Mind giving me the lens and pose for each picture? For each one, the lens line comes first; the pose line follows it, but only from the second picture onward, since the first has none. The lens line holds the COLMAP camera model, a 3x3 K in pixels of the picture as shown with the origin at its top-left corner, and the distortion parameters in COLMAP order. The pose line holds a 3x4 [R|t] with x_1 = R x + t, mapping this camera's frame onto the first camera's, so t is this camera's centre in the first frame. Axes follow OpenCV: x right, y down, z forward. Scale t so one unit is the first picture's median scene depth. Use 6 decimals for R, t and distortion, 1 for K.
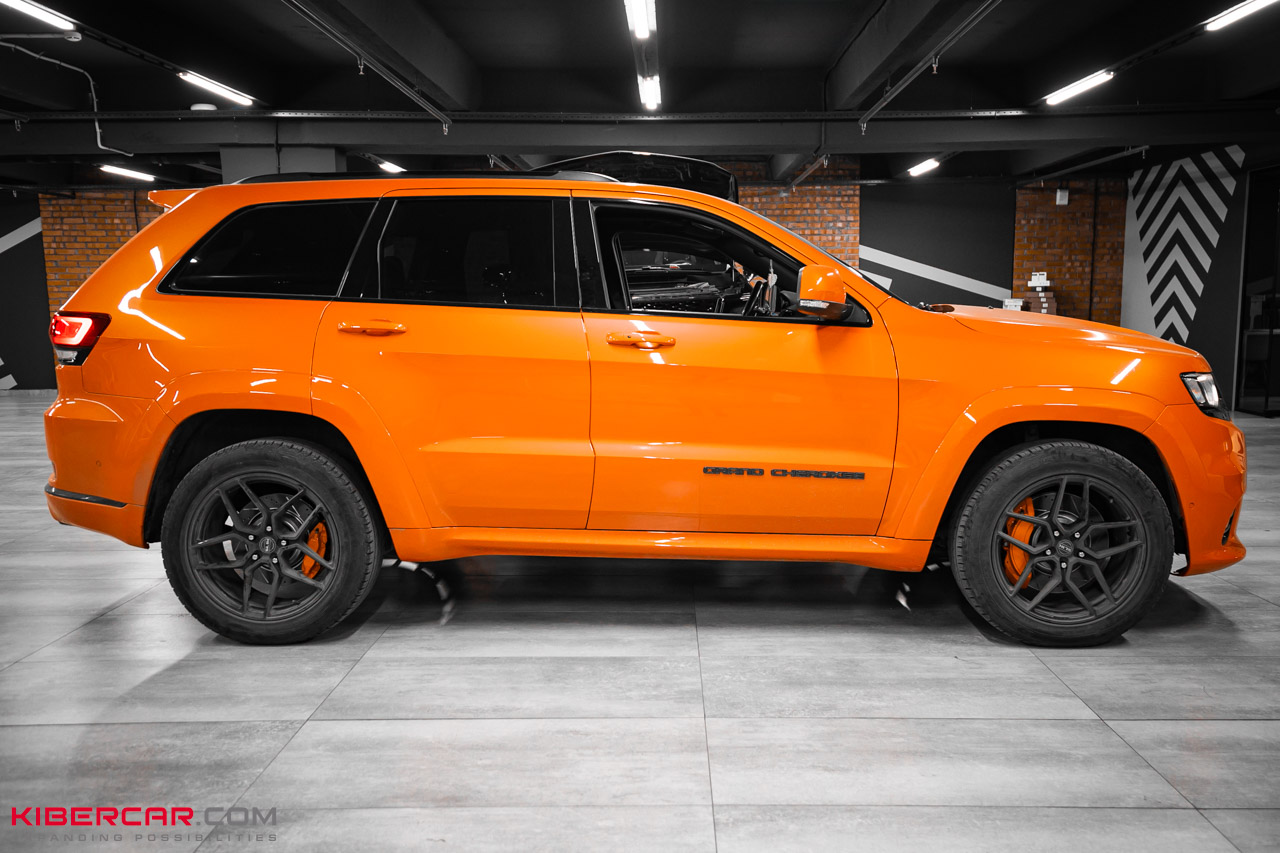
lens RADIAL K [[1172.4, 0, 641.0], [0, 1172.4, 440.8], [0, 0, 1]] dist [0.003203, 0.006988]
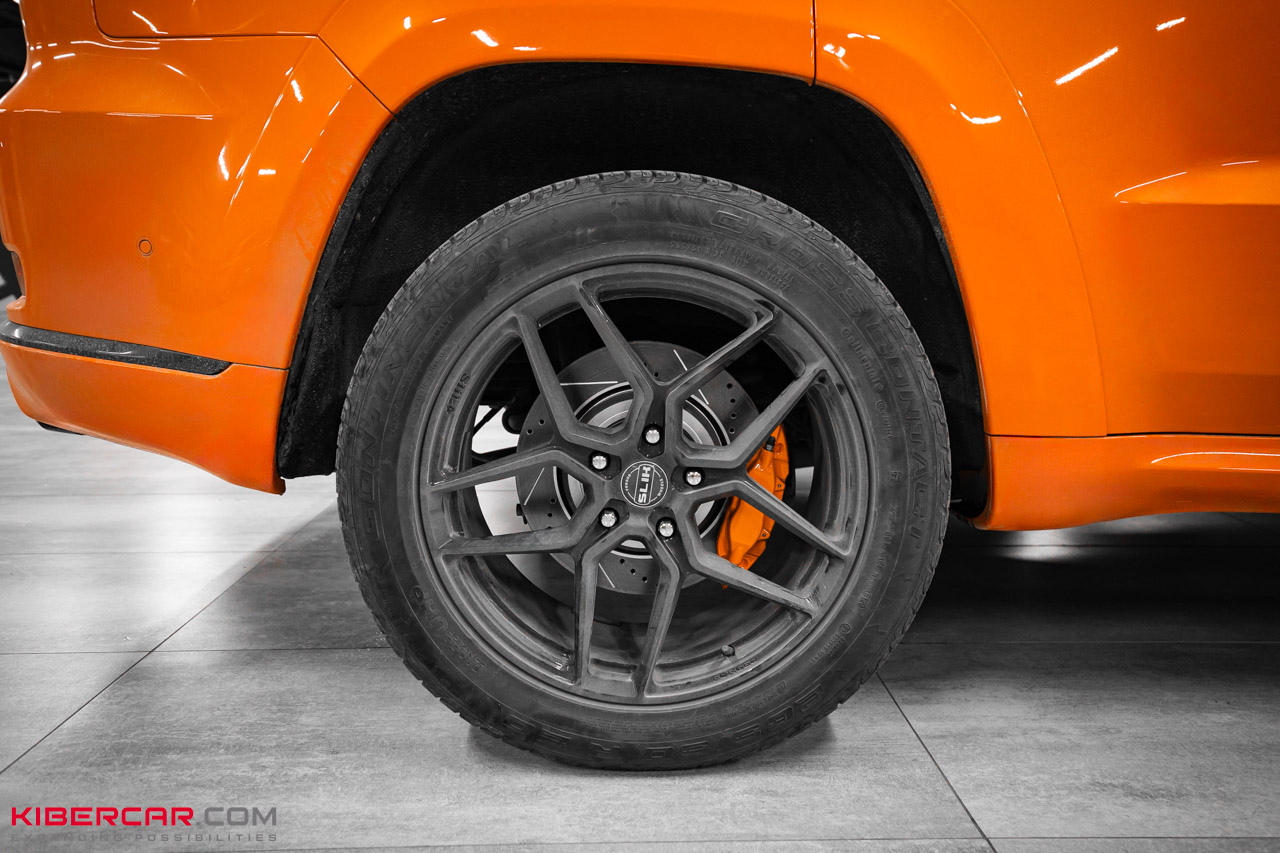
lens RADIAL K [[1096.7, 0, 640.0], [0, 1096.7, 426.5], [0, 0, 1]] dist [0.003291, 0.005444]
pose [[0.999879, 0.002137, 0.015418, -0.328037], [-0.002658, 0.999423, 0.033872, 0.061819], [-0.015336, -0.033909, 0.999307, 0.687425]]
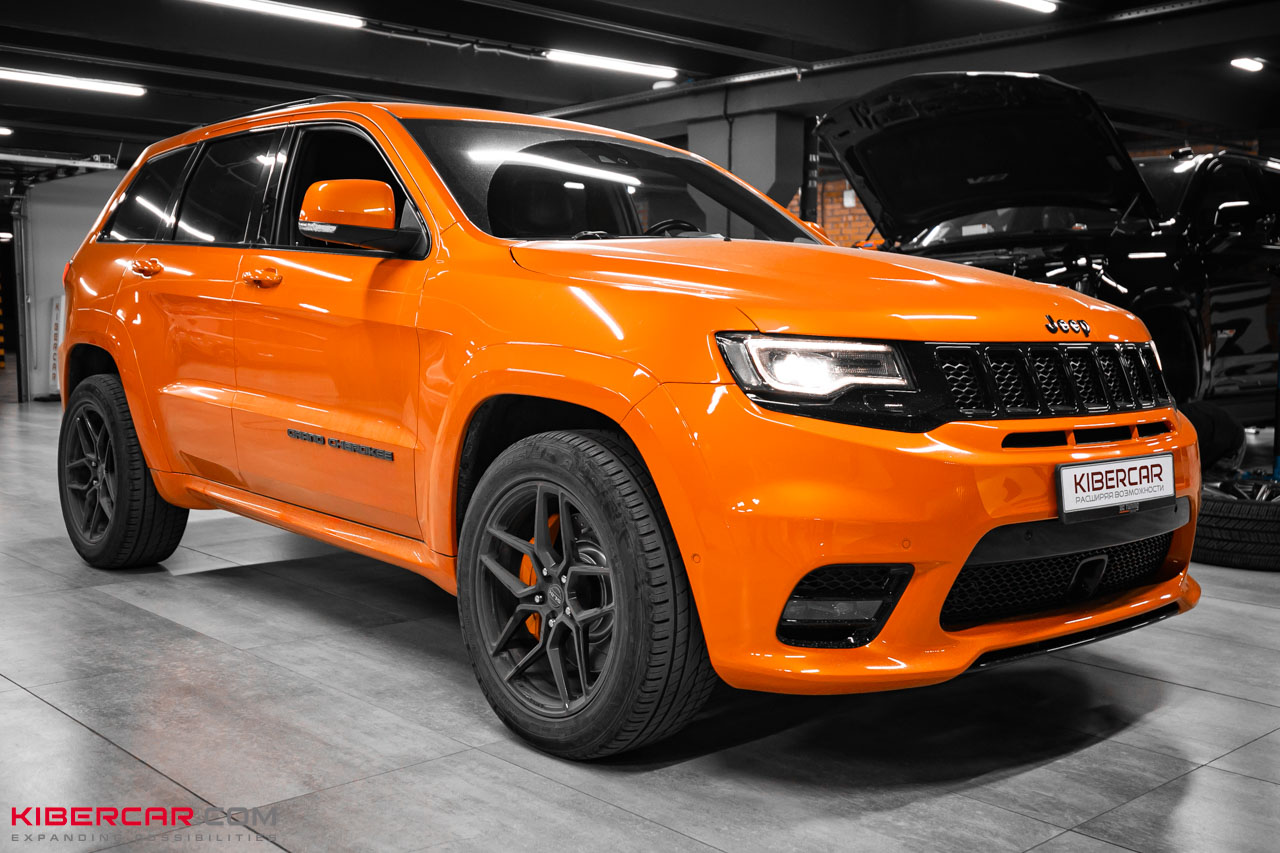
lens RADIAL K [[1321.8, 0, 640.0], [0, 1321.8, 426.5], [0, 0, 1]] dist [0.043215, 0.000011]
pose [[0.698447, 0.076637, -0.711547, 0.885816], [-0.106162, 0.994345, 0.002889, -0.008503], [0.707744, 0.073521, 0.702633, 0.504109]]
